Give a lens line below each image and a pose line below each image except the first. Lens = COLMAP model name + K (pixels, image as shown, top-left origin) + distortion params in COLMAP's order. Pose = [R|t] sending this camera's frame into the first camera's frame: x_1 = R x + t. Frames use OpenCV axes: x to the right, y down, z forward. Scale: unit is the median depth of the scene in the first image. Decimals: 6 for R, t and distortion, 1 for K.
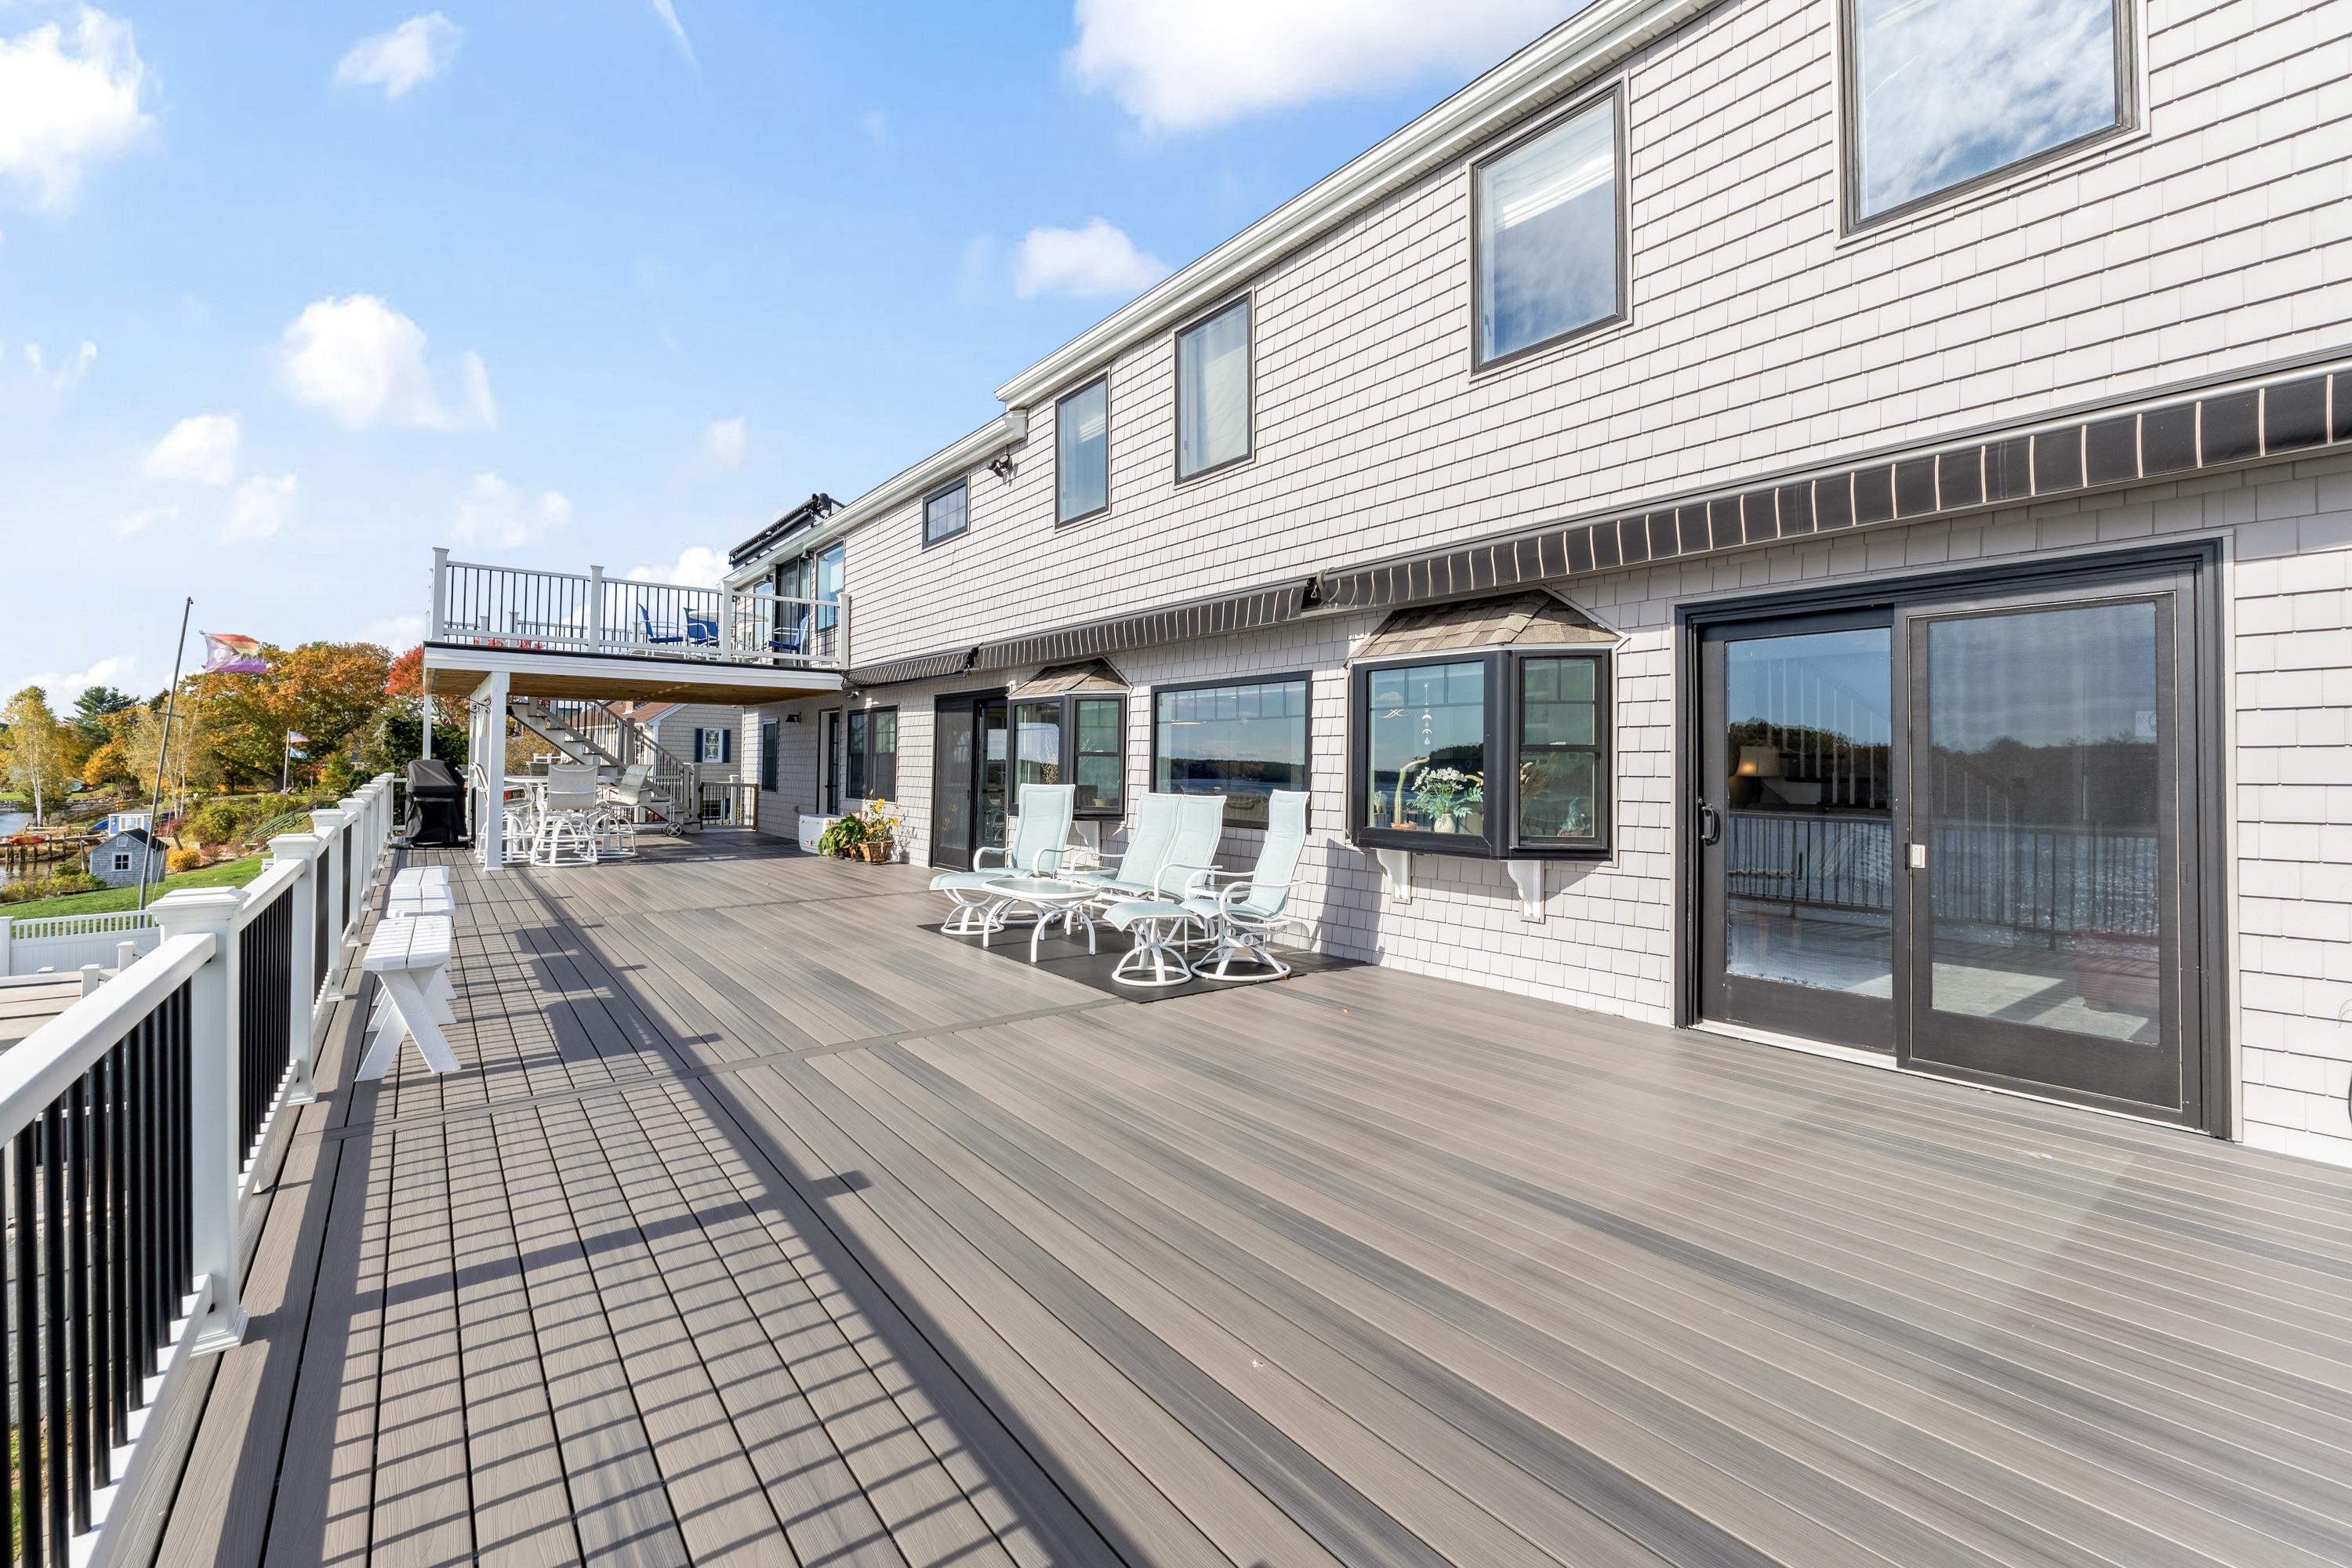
lens RADIAL K [[993.4, 0, 1167.1], [0, 993.4, 757.8], [0, 0, 1]] dist [-0.010200, 0.000050]
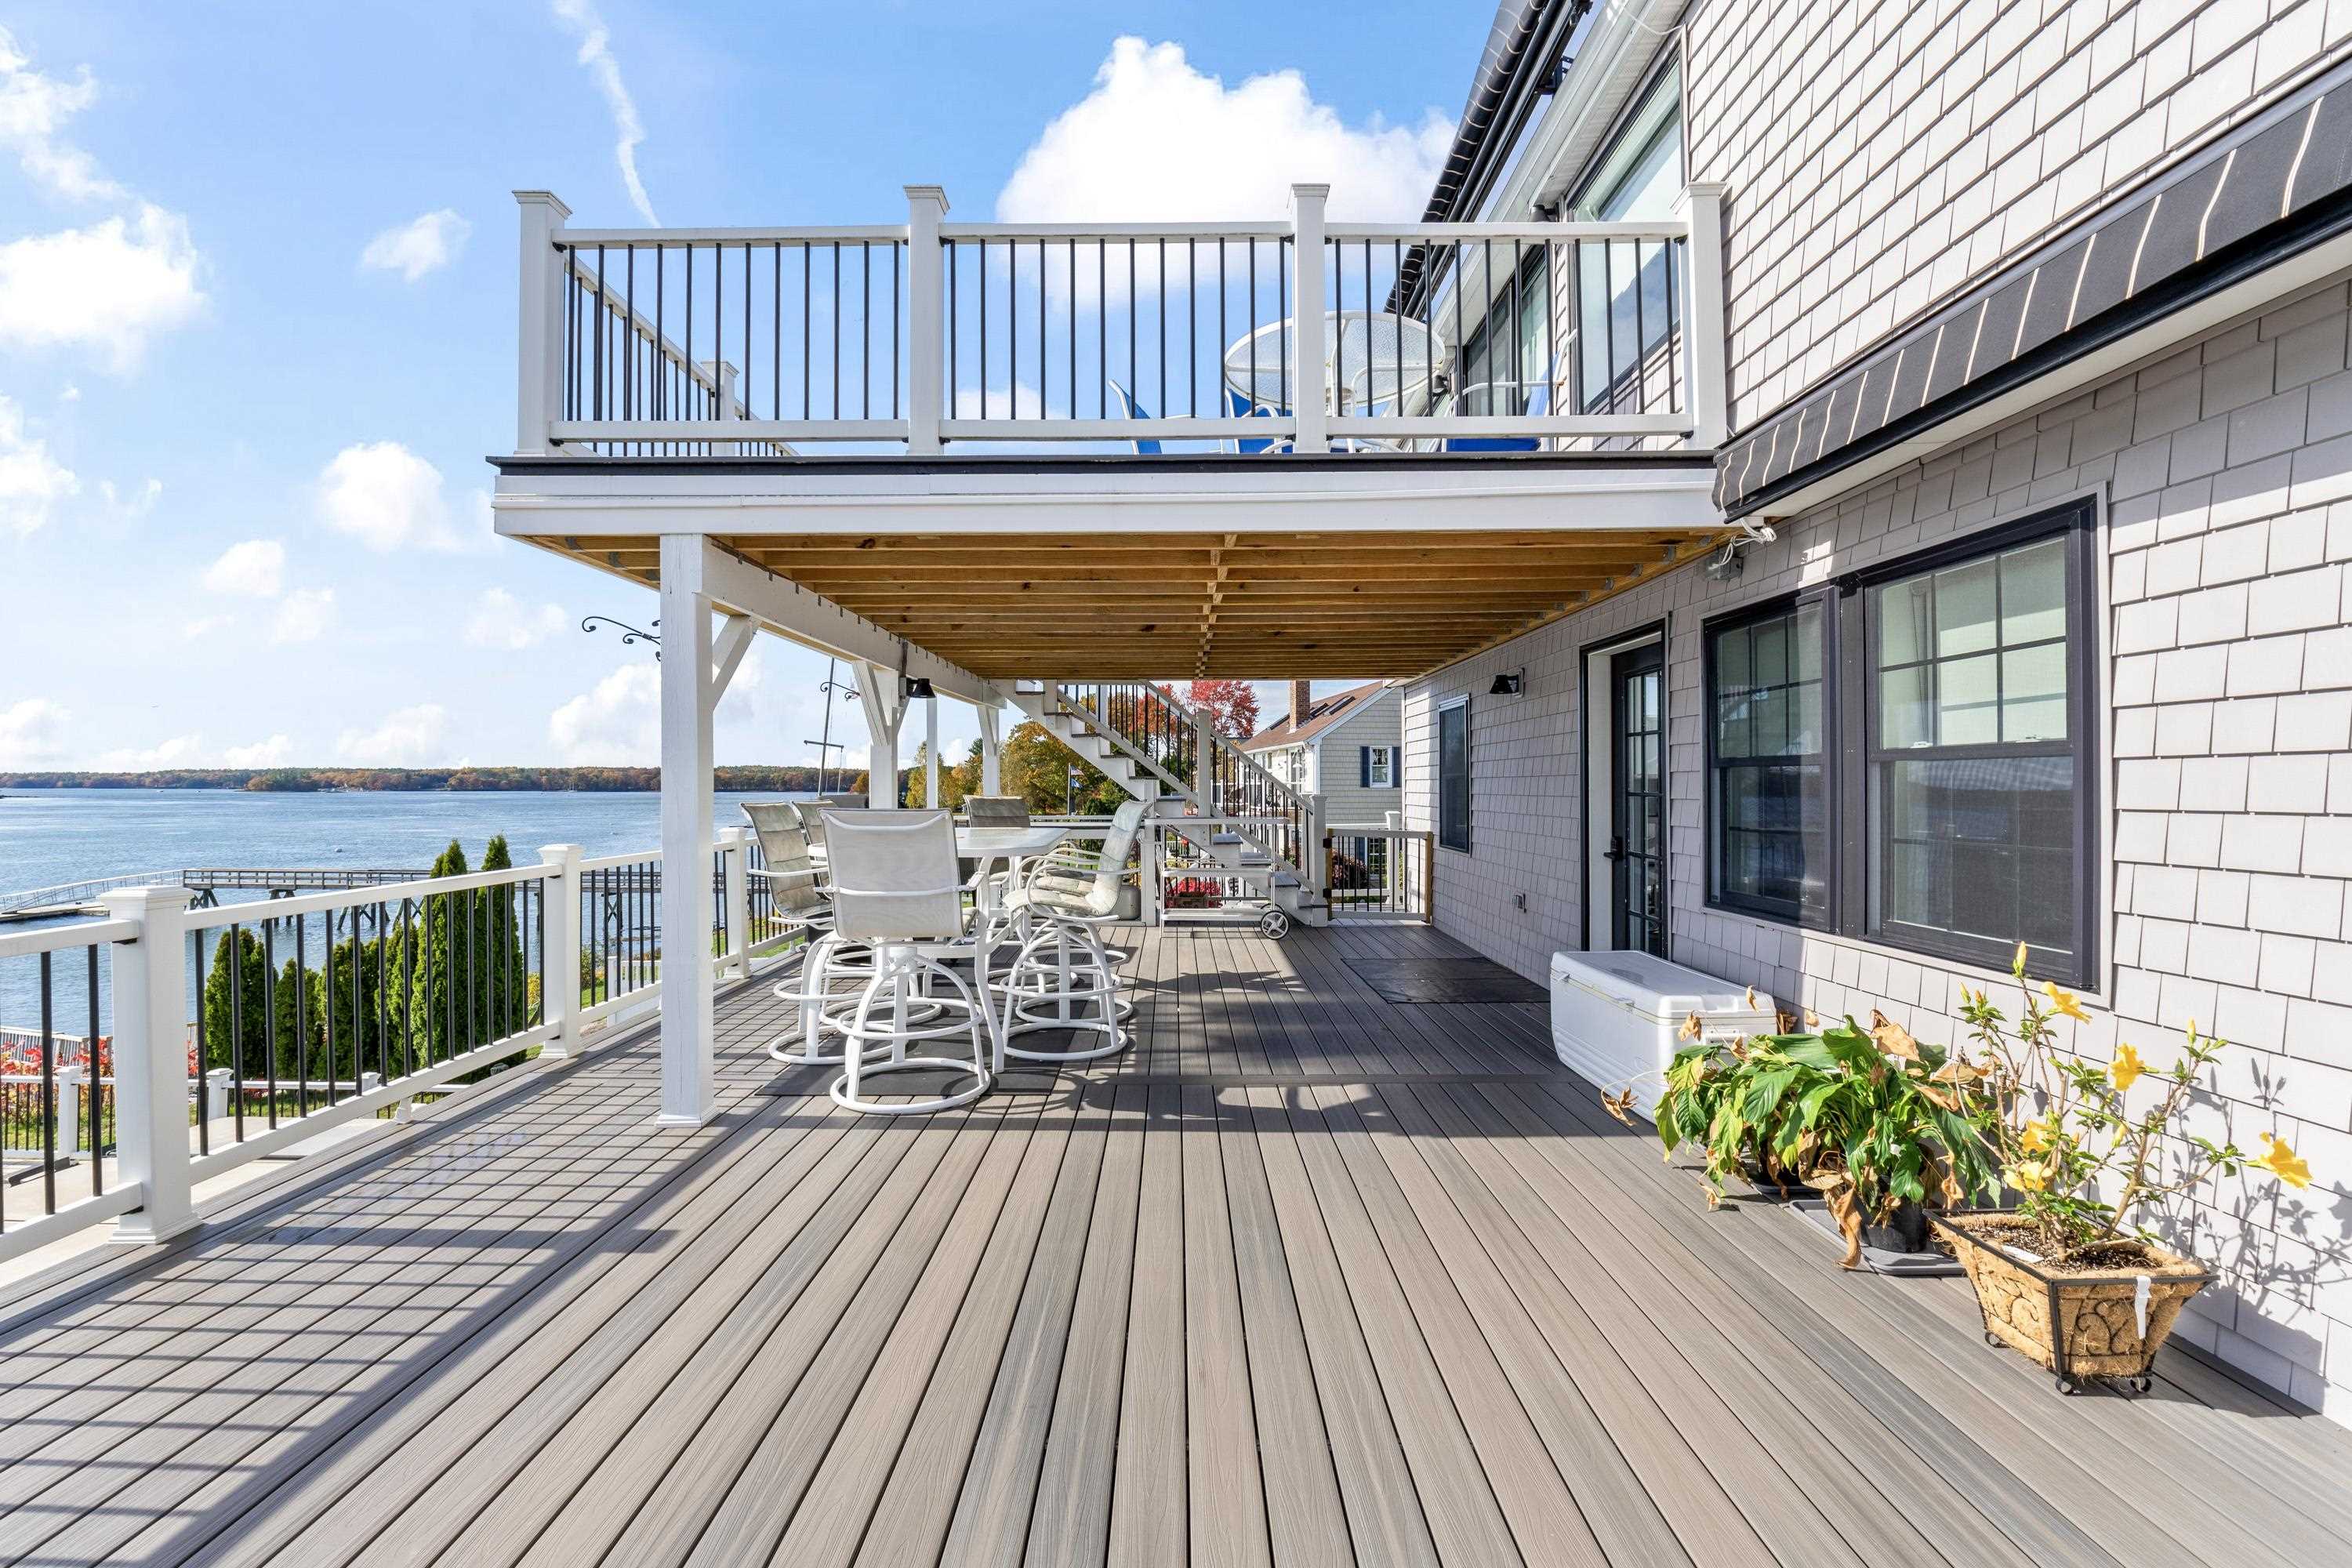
lens RADIAL K [[993.4, 0, 1167.1], [0, 993.4, 757.8], [0, 0, 1]] dist [-0.010200, 0.000050]
pose [[0.791914, -0.029813, -0.609905, -0.223834], [0.015704, 0.999471, -0.028465, 0.000830], [0.610431, 0.012964, 0.791963, 0.551082]]
